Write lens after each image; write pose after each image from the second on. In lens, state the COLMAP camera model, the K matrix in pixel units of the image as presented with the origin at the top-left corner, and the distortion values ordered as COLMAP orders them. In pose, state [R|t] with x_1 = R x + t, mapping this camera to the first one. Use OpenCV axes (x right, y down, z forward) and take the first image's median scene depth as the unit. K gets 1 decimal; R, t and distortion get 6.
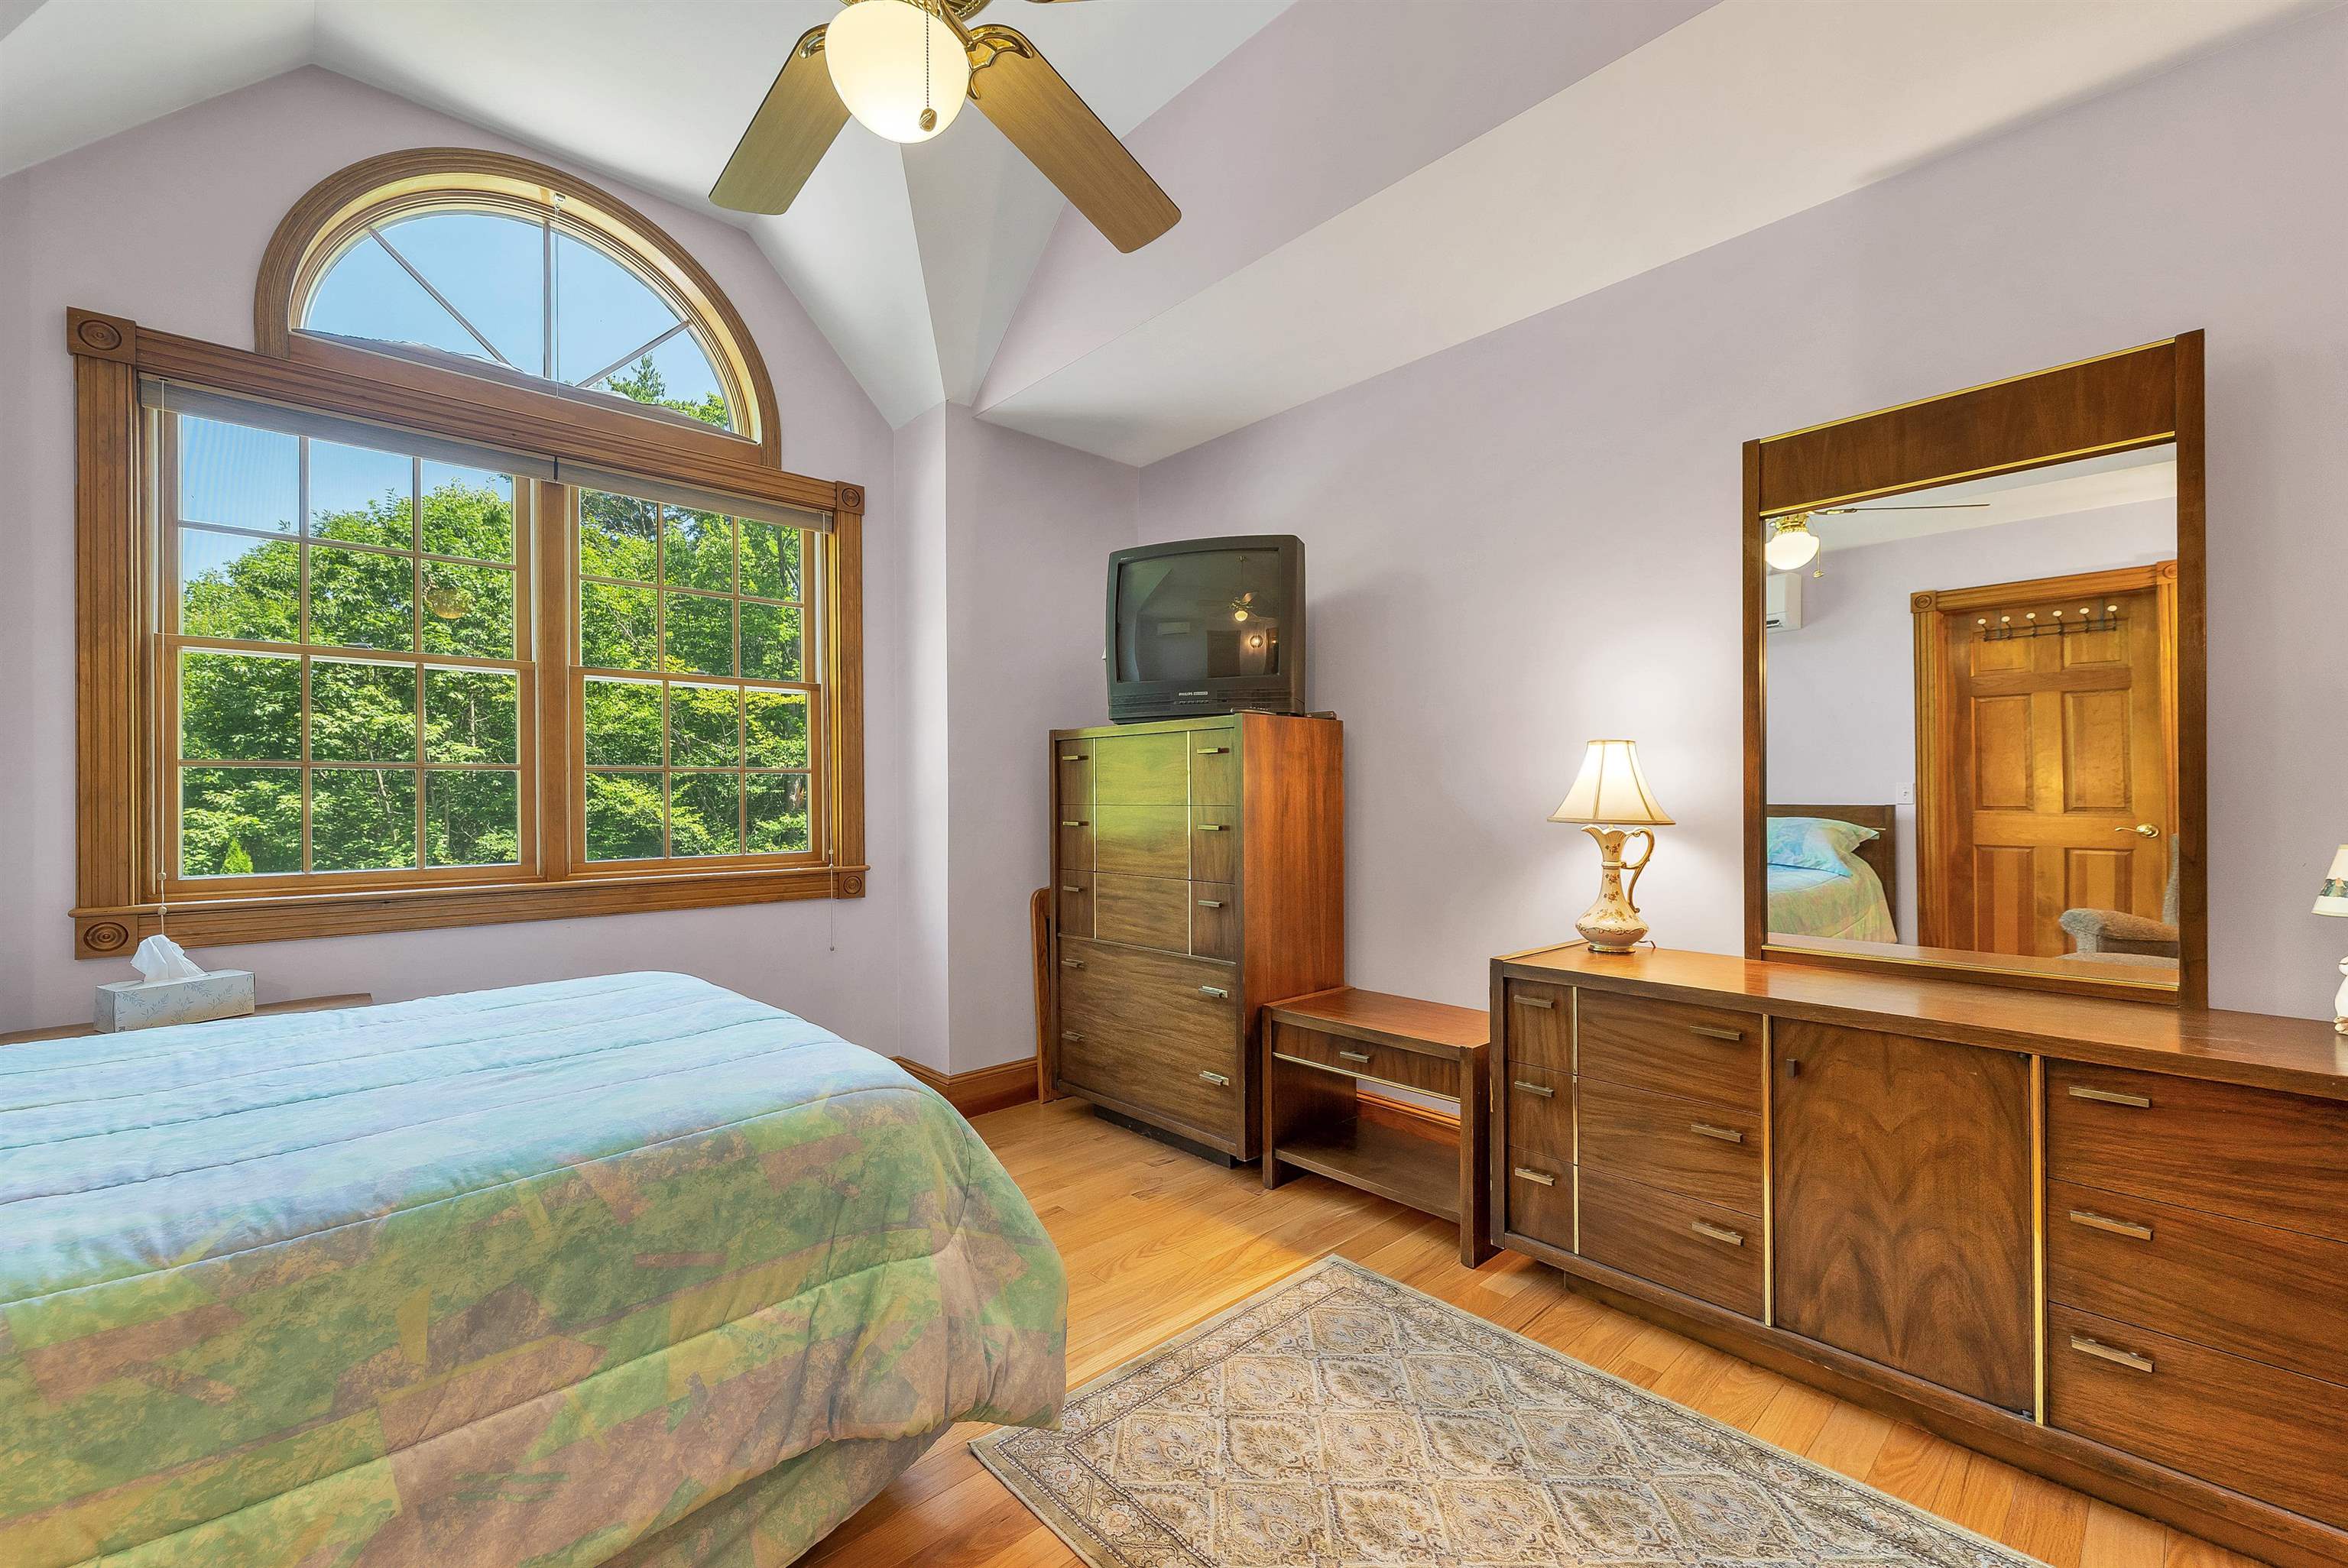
lens RADIAL K [[966.6, 0, 1183.1], [0, 966.6, 795.4], [0, 0, 1]] dist [0.004435, 0.000260]
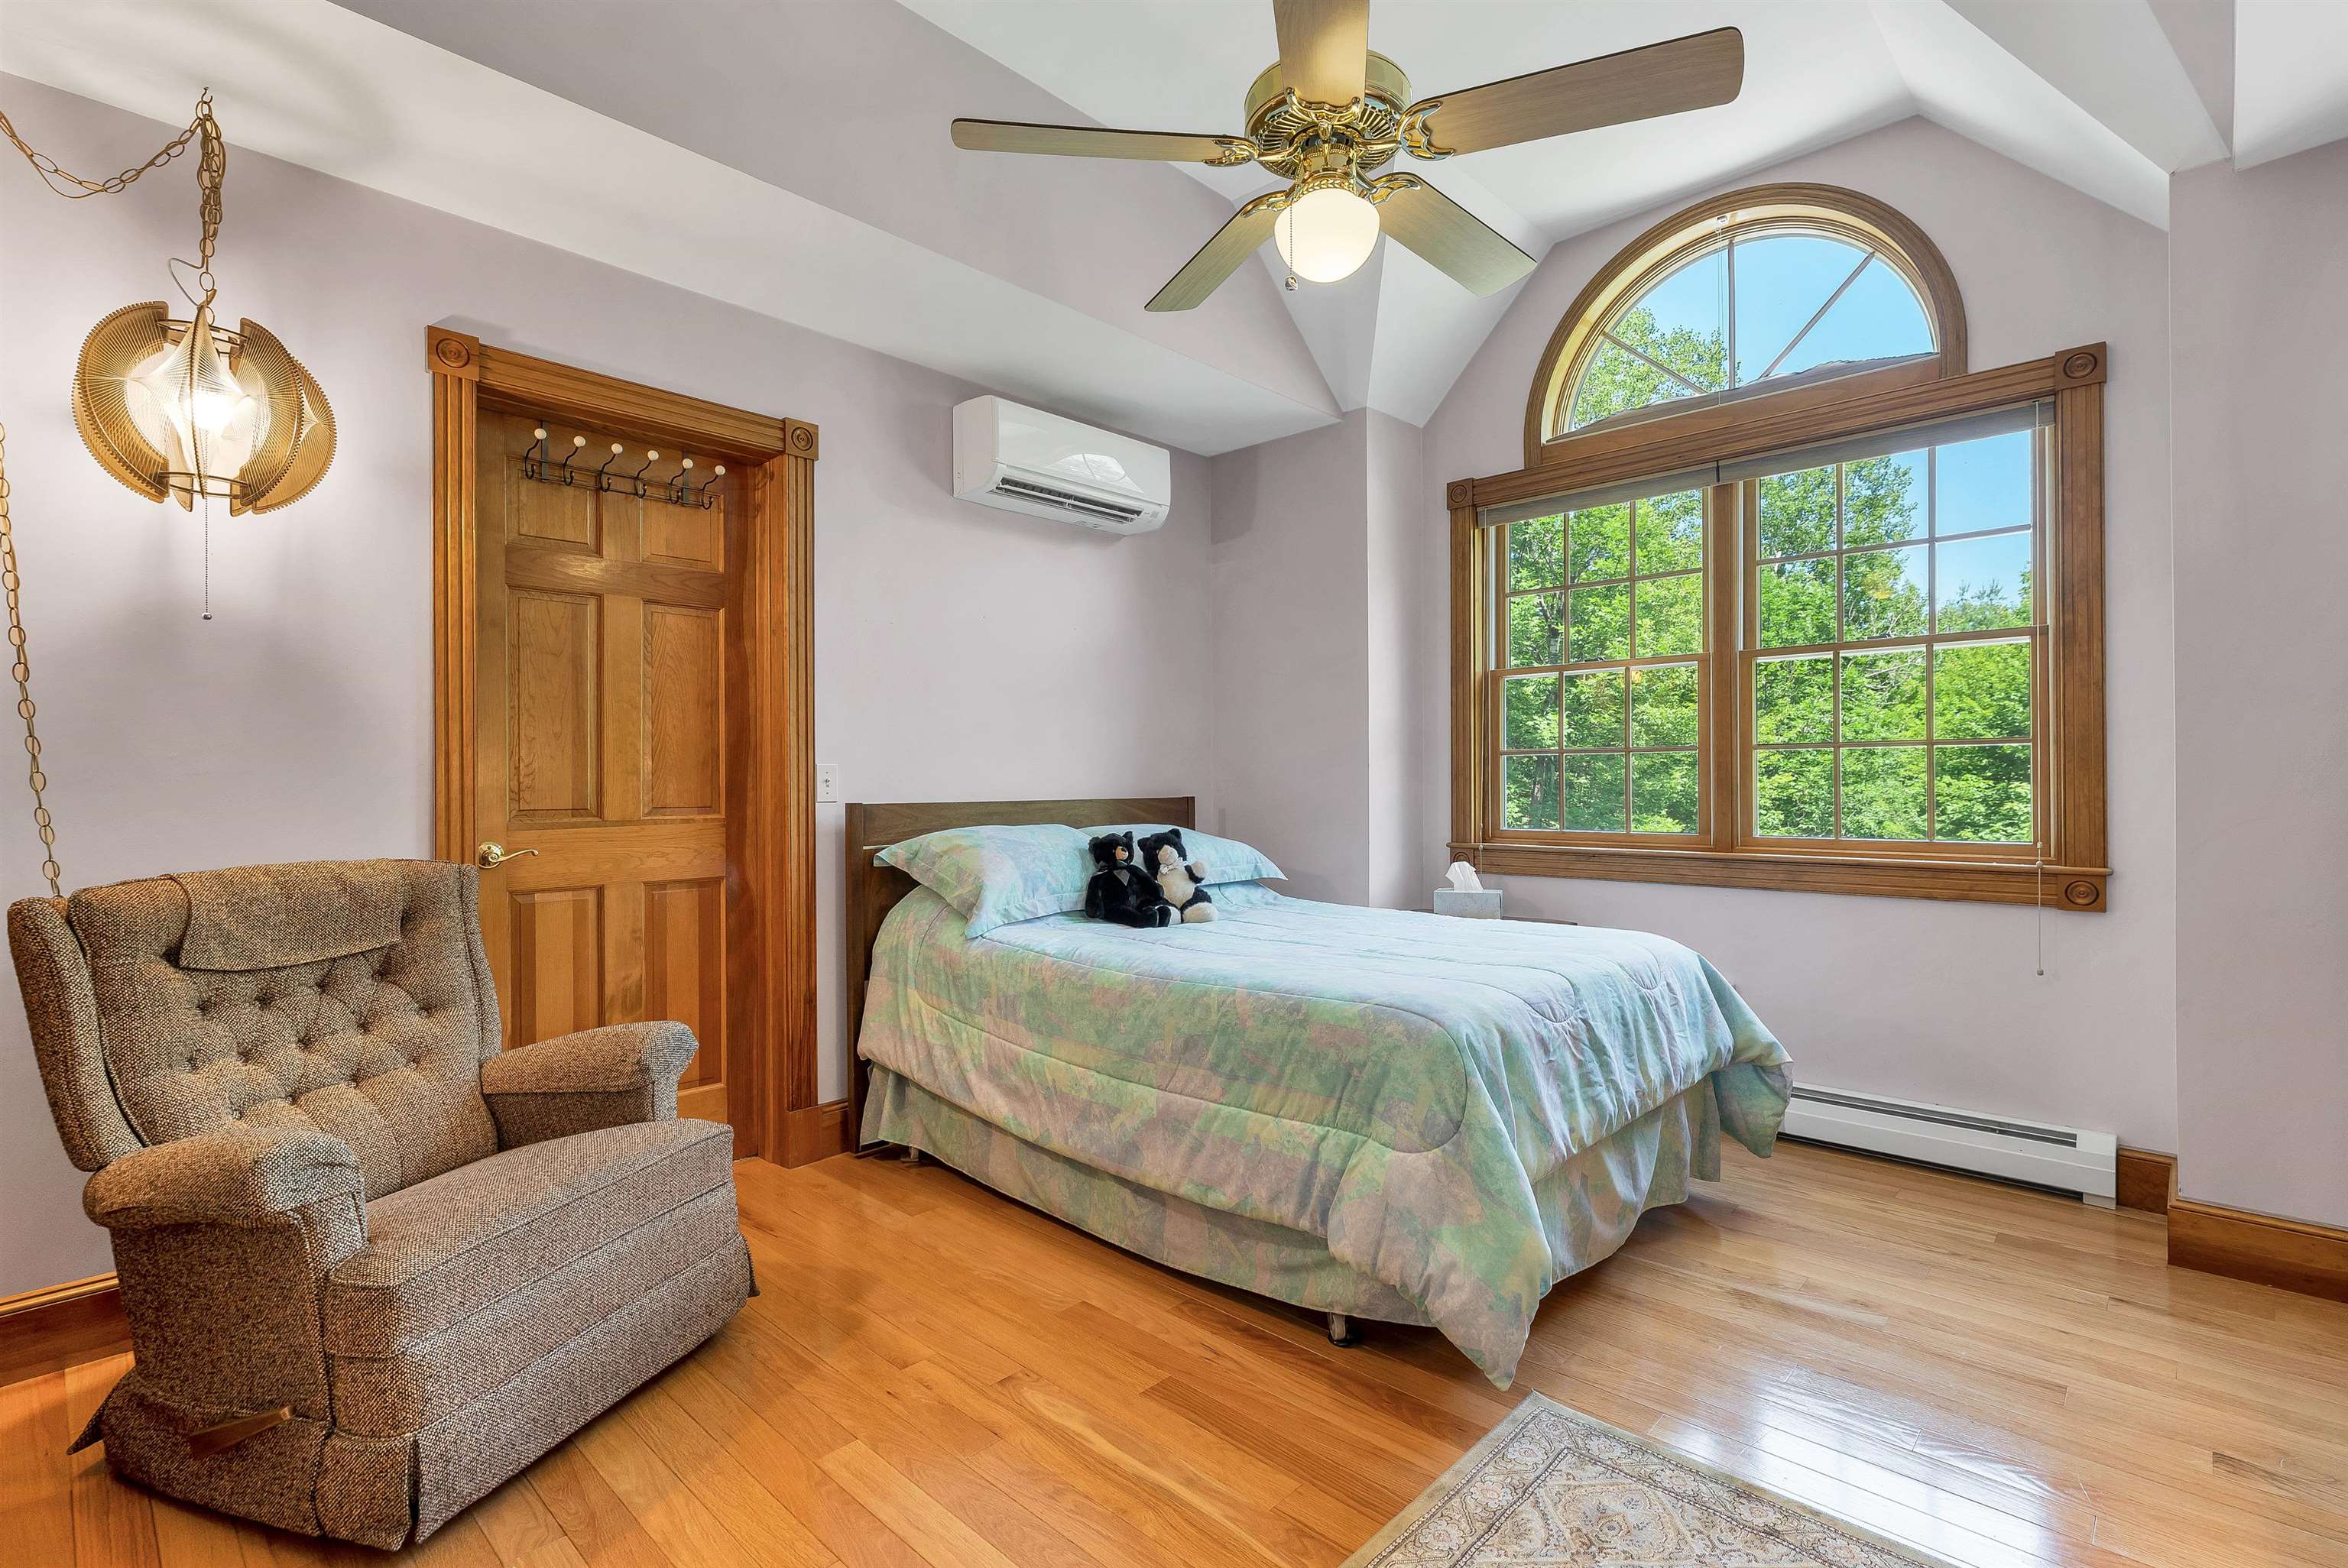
lens RADIAL K [[1084.2, 0, 1155.8], [0, 1084.2, 779.1], [0, 0, 1]] dist [0.000064, 0.000203]
pose [[0.049860, 0.003109, -0.998751, 0.675748], [0.005969, 0.999976, 0.003411, -0.001728], [0.998738, -0.006132, 0.049840, 0.388766]]
